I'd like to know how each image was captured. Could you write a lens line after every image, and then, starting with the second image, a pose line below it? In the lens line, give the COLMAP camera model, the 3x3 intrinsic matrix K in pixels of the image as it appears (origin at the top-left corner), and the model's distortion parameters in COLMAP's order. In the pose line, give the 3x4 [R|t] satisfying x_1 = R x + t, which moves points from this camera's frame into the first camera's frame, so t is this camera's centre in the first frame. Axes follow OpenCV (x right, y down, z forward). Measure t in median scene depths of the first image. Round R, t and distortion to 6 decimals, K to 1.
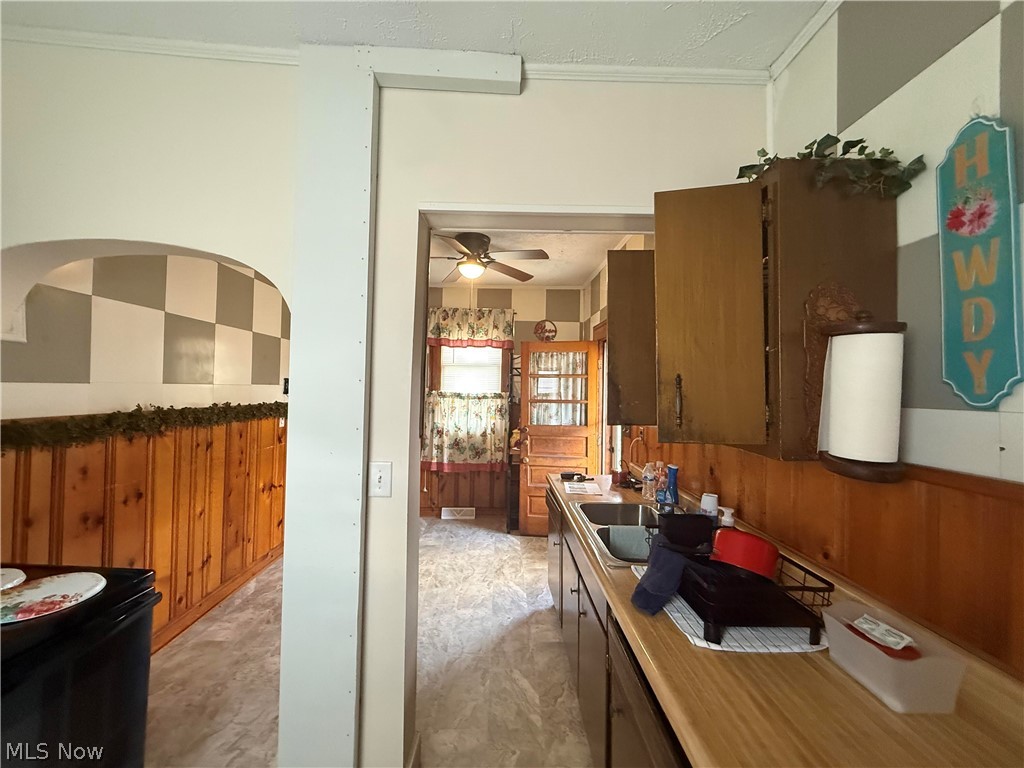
lens RADIAL K [[408.0, 0, 508.2], [0, 408.0, 386.2], [0, 0, 1]] dist [0.001369, 0.000449]
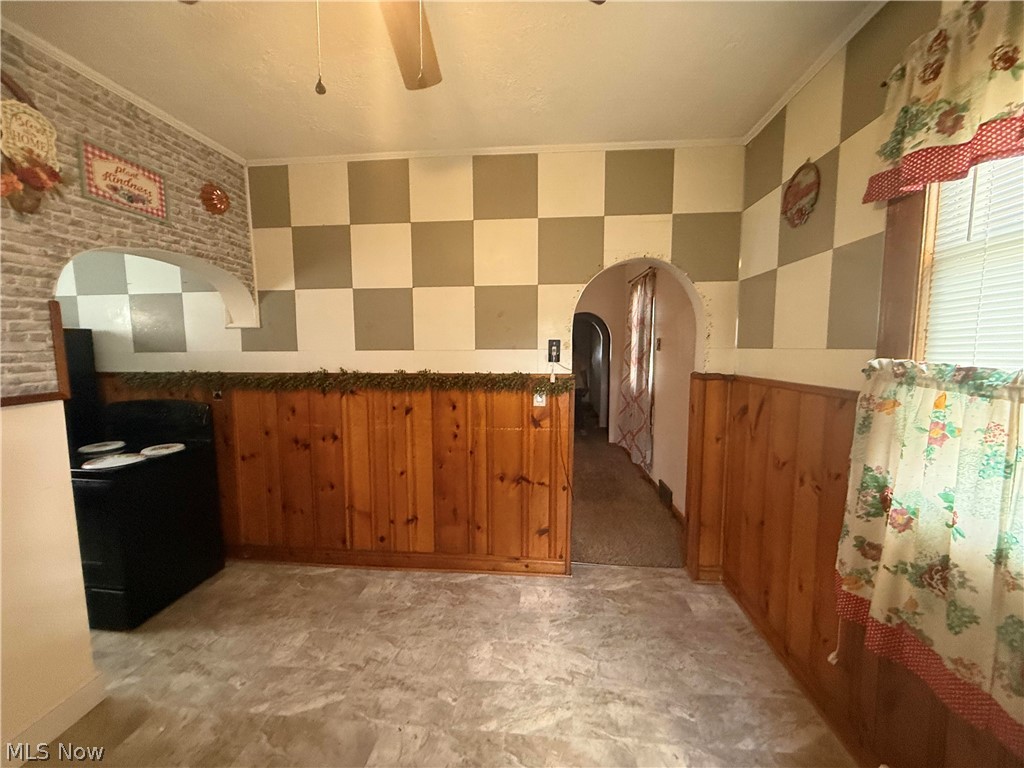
lens RADIAL K [[408.0, 0, 508.2], [0, 408.0, 386.2], [0, 0, 1]] dist [0.001369, 0.000449]
pose [[-0.116350, 0.071732, -0.990615, 0.237810], [0.008392, 0.997424, 0.071240, 0.013246], [0.993173, -0.000024, -0.116652, 1.336488]]
